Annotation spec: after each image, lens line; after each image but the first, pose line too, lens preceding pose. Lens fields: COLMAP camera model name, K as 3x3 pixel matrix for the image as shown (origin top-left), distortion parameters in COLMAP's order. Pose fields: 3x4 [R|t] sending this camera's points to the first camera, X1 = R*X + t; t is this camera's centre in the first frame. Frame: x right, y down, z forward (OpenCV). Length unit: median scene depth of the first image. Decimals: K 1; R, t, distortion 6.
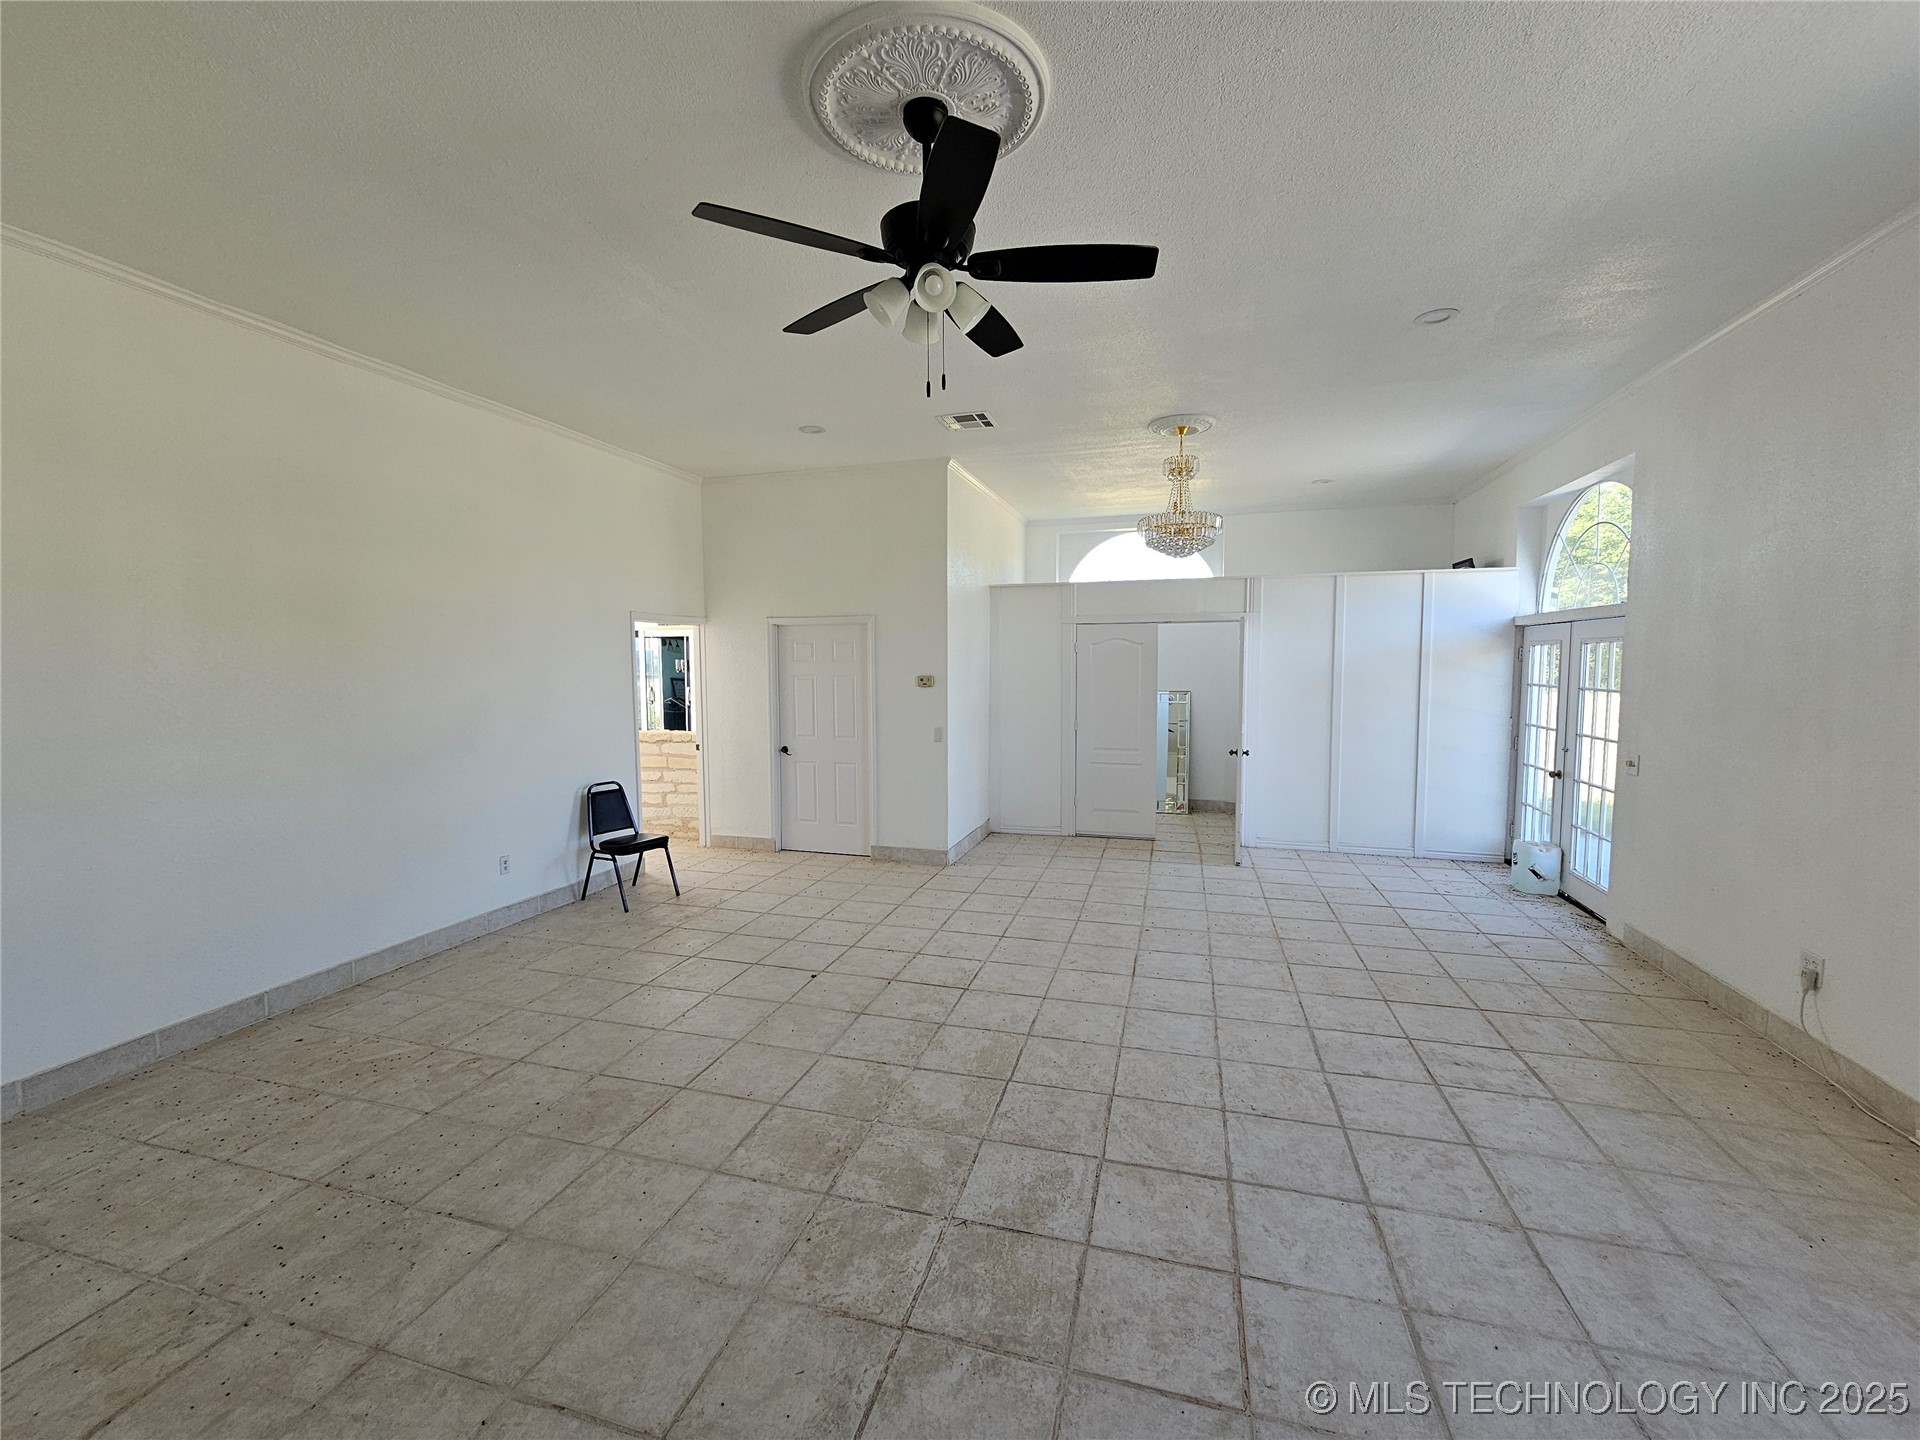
lens RADIAL K [[780.5, 0, 960.2], [0, 780.5, 720.4], [0, 0, 1]] dist [-0.003215, 0.000620]
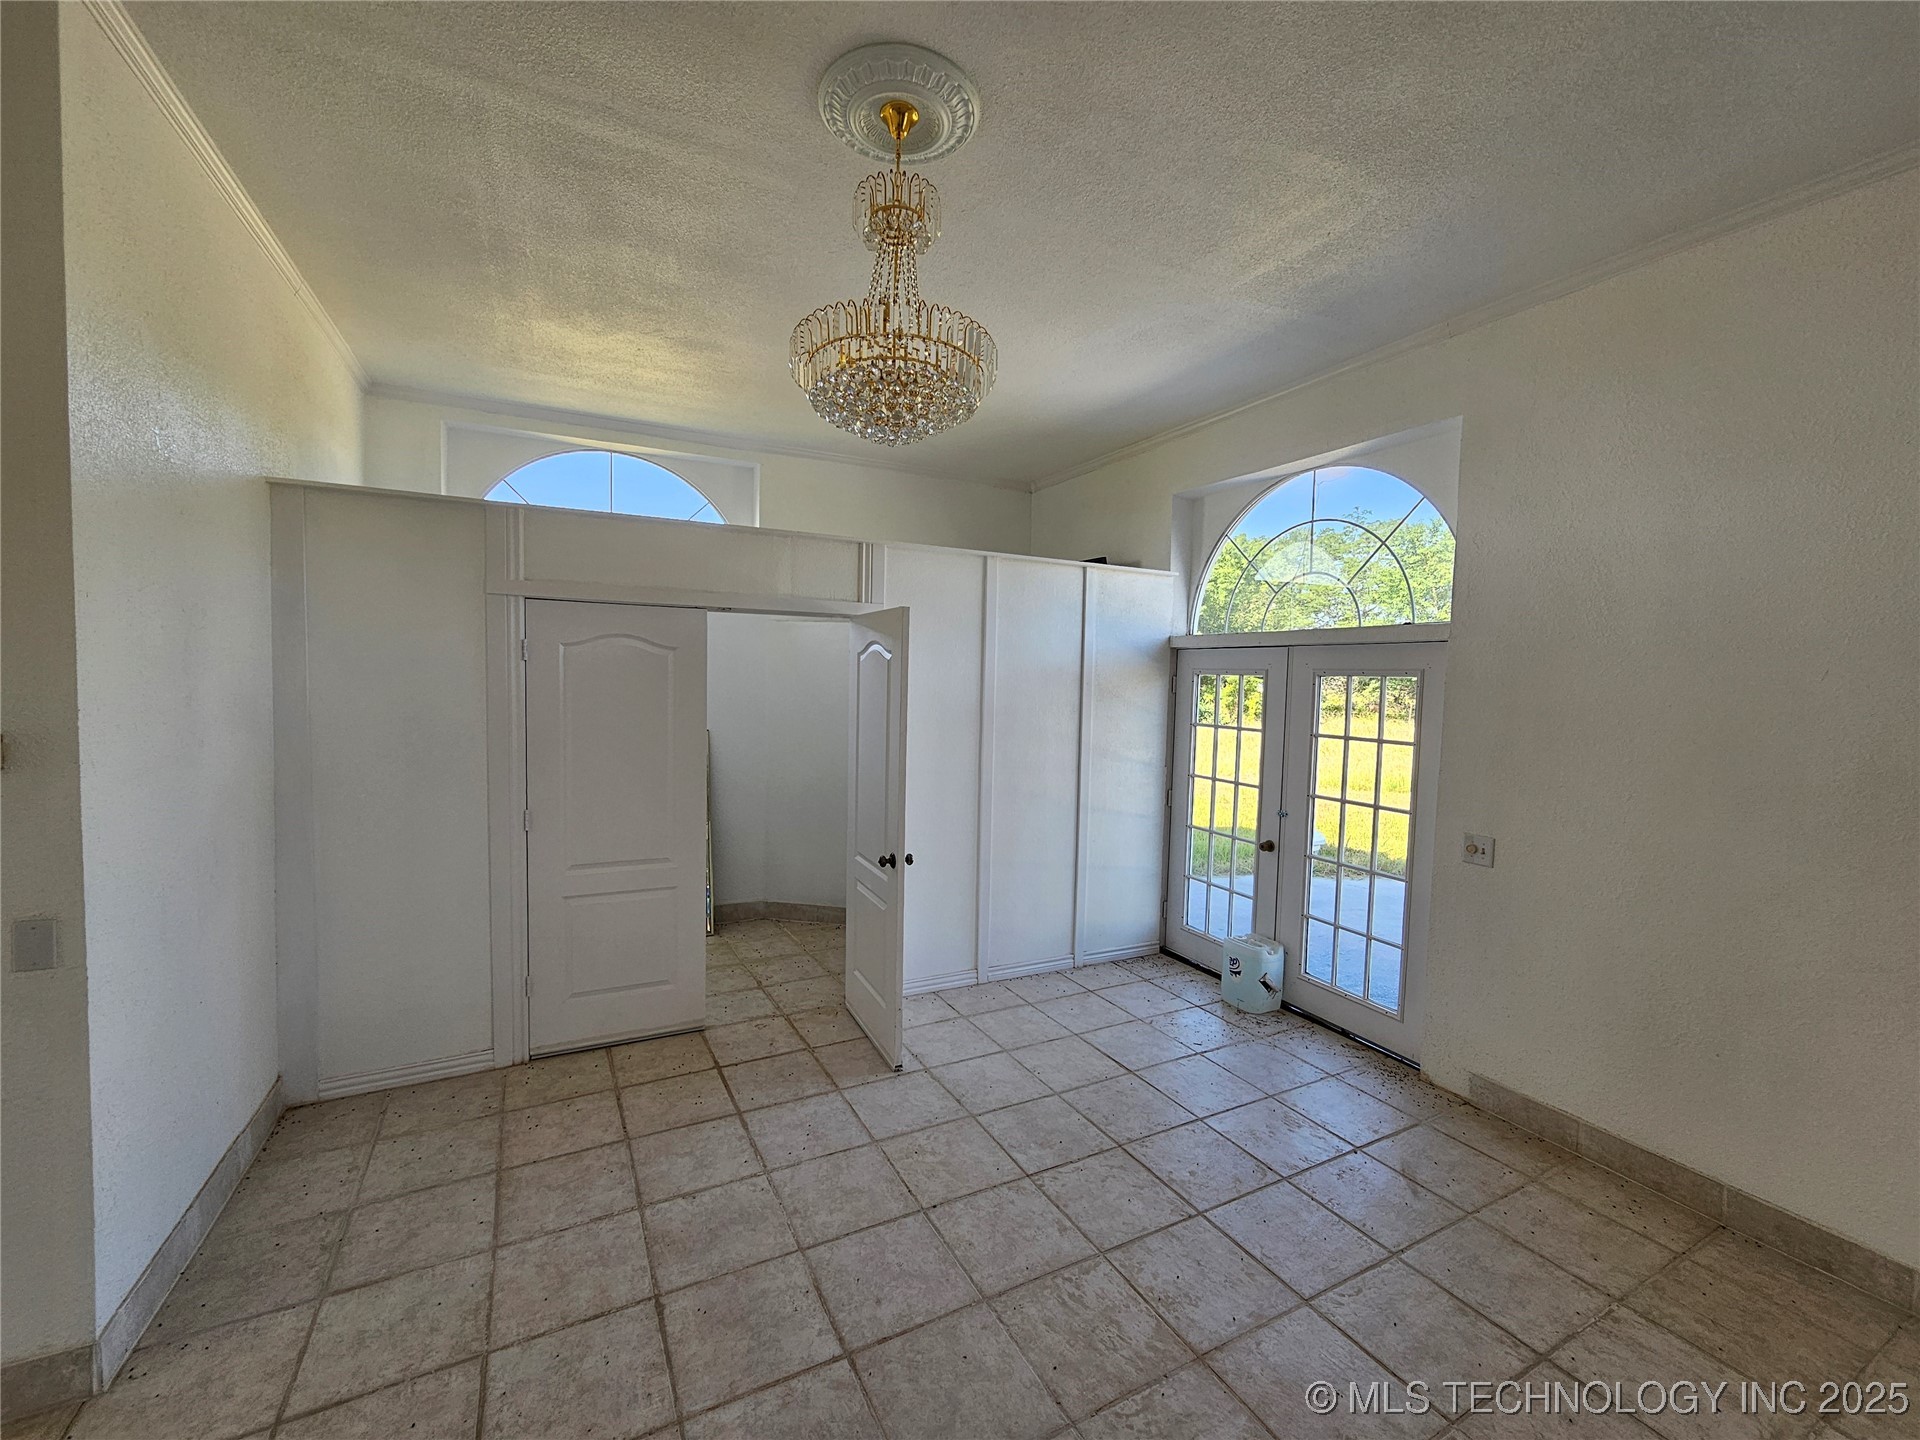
lens RADIAL K [[780.5, 0, 959.0], [0, 780.5, 723.3], [0, 0, 1]] dist [-0.003215, 0.000620]
pose [[0.719740, -0.020030, 0.693955, 0.018732], [0.023115, 0.999721, 0.004881, -0.055010], [-0.693859, 0.012528, 0.720002, 0.587782]]
